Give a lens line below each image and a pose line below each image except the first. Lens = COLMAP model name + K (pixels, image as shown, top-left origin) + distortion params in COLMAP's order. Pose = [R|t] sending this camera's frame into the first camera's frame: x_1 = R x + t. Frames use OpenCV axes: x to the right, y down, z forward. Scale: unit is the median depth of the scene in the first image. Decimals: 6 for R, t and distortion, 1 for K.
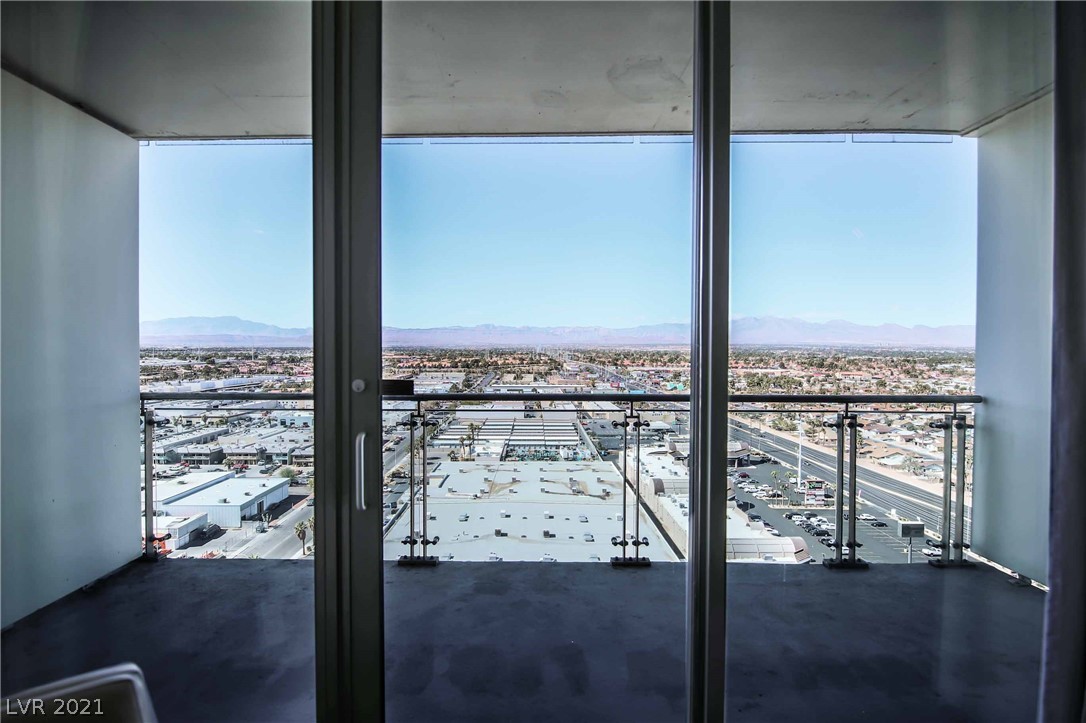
lens RADIAL K [[487.7, 0, 543.0], [0, 487.7, 361.5], [0, 0, 1]] dist [-0.000501, -0.000045]
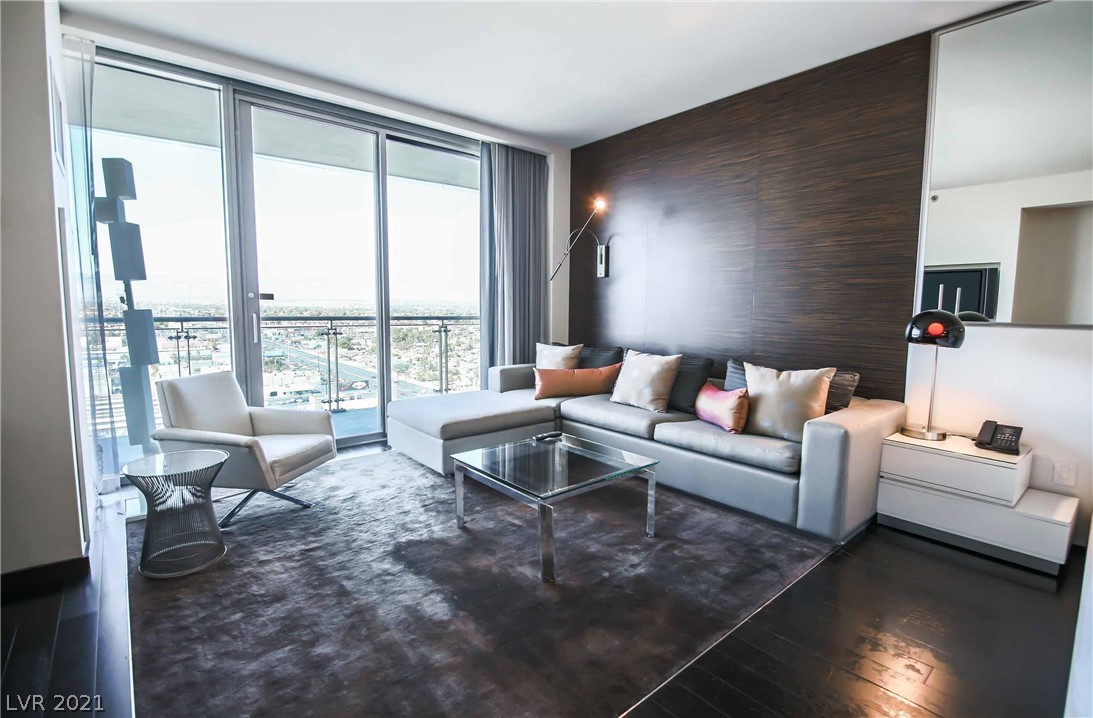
lens RADIAL K [[505.5, 0, 544.5], [0, 505.5, 352.5], [0, 0, 1]] dist [-0.002314, -0.000298]
pose [[0.771982, -0.053662, 0.633375, -0.374182], [0.010675, 0.997384, 0.071491, 0.074332], [-0.635555, -0.048429, 0.770535, -0.869644]]
